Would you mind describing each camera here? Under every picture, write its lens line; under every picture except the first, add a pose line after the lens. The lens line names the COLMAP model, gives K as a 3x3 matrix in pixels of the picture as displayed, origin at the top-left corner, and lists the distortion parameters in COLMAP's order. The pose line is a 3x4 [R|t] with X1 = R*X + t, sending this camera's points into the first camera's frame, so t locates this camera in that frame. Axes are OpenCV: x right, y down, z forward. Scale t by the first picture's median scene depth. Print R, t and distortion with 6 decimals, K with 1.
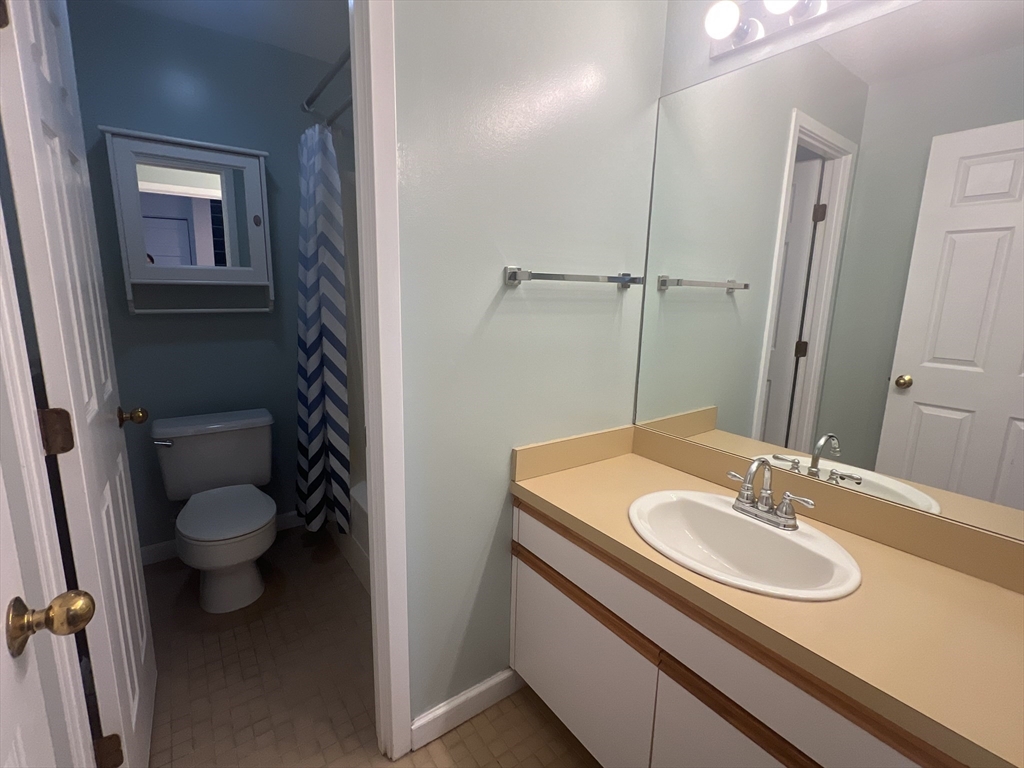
lens RADIAL K [[476.7, 0, 507.3], [0, 476.7, 381.0], [0, 0, 1]] dist [-0.000701, 0.000928]
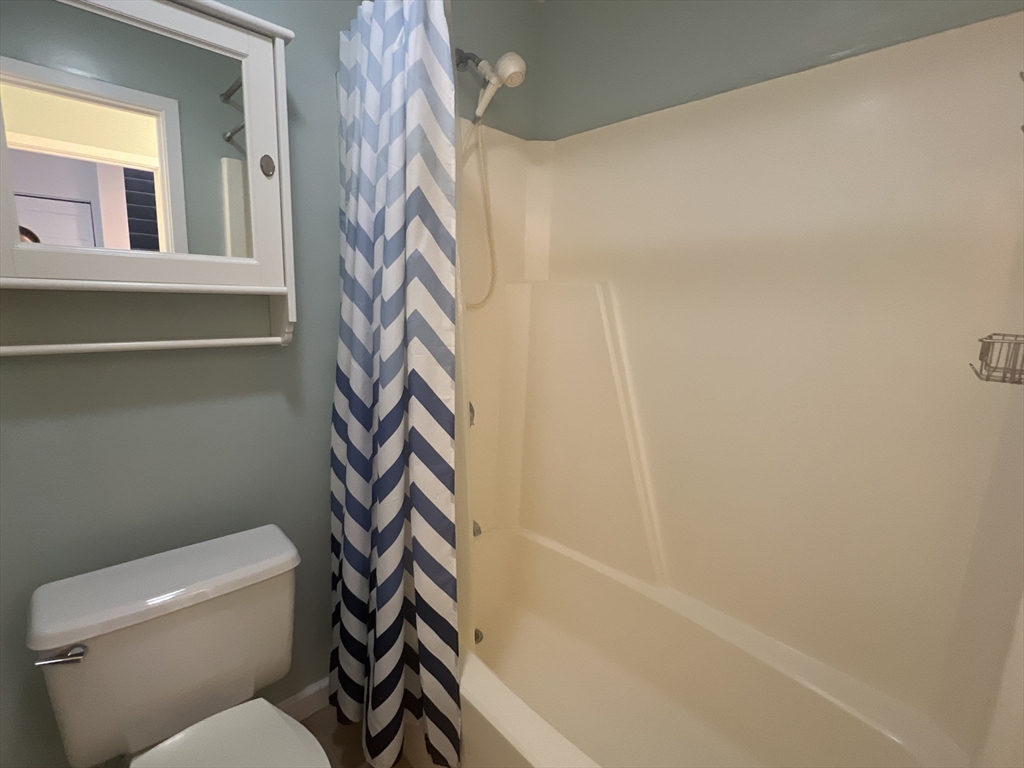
lens RADIAL K [[485.5, 0, 512.0], [0, 485.5, 384.0], [0, 0, 1]] dist [0.000439, 0.000188]
pose [[0.989845, -0.014757, 0.141381, -0.343526], [0.017310, 0.999708, -0.016846, -0.092617], [-0.141091, 0.019122, 0.989812, 0.458403]]
